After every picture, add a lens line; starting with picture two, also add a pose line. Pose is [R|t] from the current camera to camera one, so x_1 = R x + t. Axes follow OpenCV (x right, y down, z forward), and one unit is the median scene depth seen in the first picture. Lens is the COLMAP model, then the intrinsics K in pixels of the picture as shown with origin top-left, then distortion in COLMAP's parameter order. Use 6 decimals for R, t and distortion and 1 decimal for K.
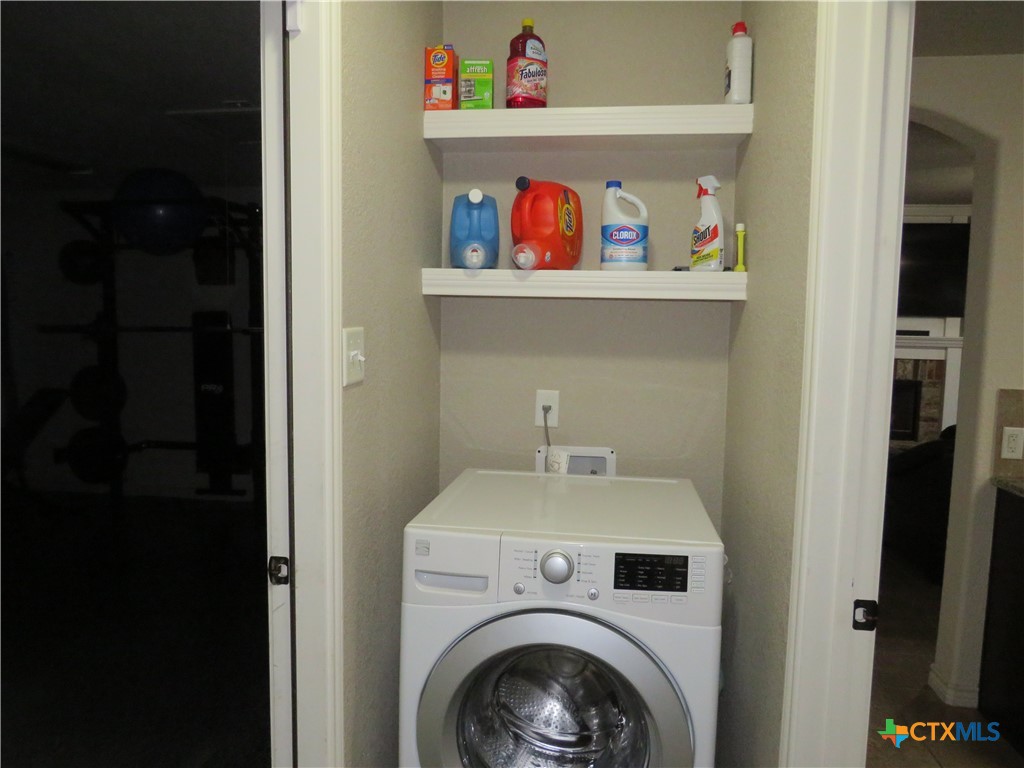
lens RADIAL K [[725.0, 0, 512.0], [0, 725.0, 384.0], [0, 0, 1]] dist [-0.011158, -0.007906]
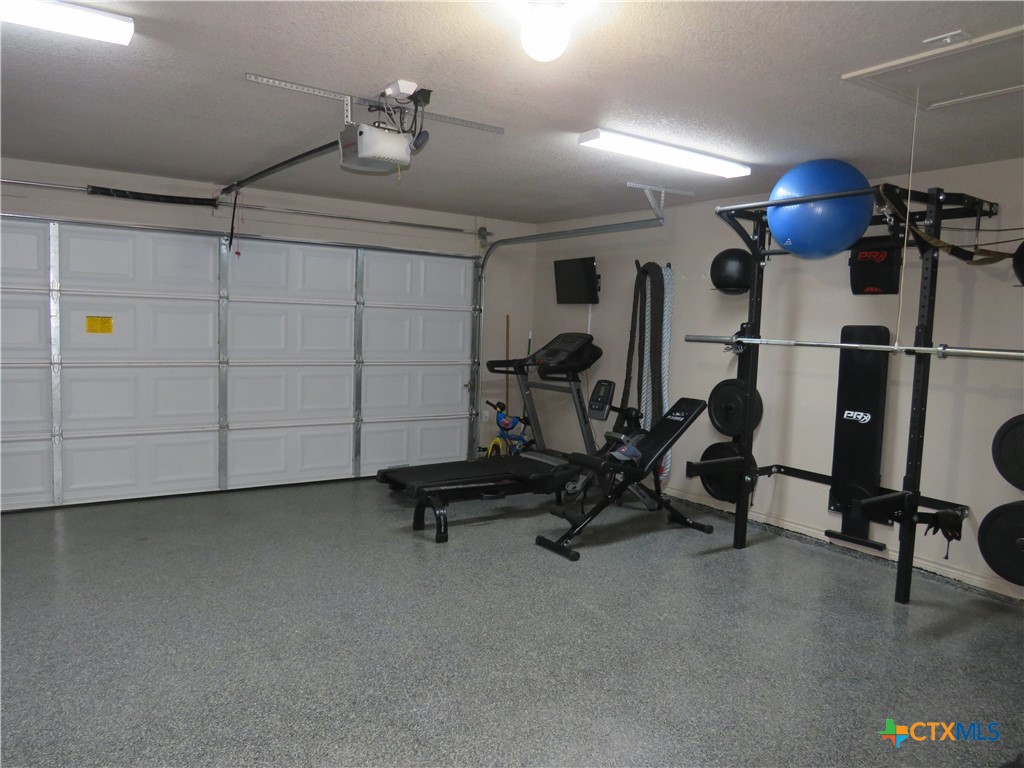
lens RADIAL K [[725.0, 0, 512.0], [0, 725.0, 384.0], [0, 0, 1]] dist [-0.011158, -0.007906]
pose [[0.673584, 0.084034, -0.734318, -0.071407], [-0.089432, 0.995482, 0.031886, -0.022606], [0.733680, 0.044194, 0.678056, 0.134465]]
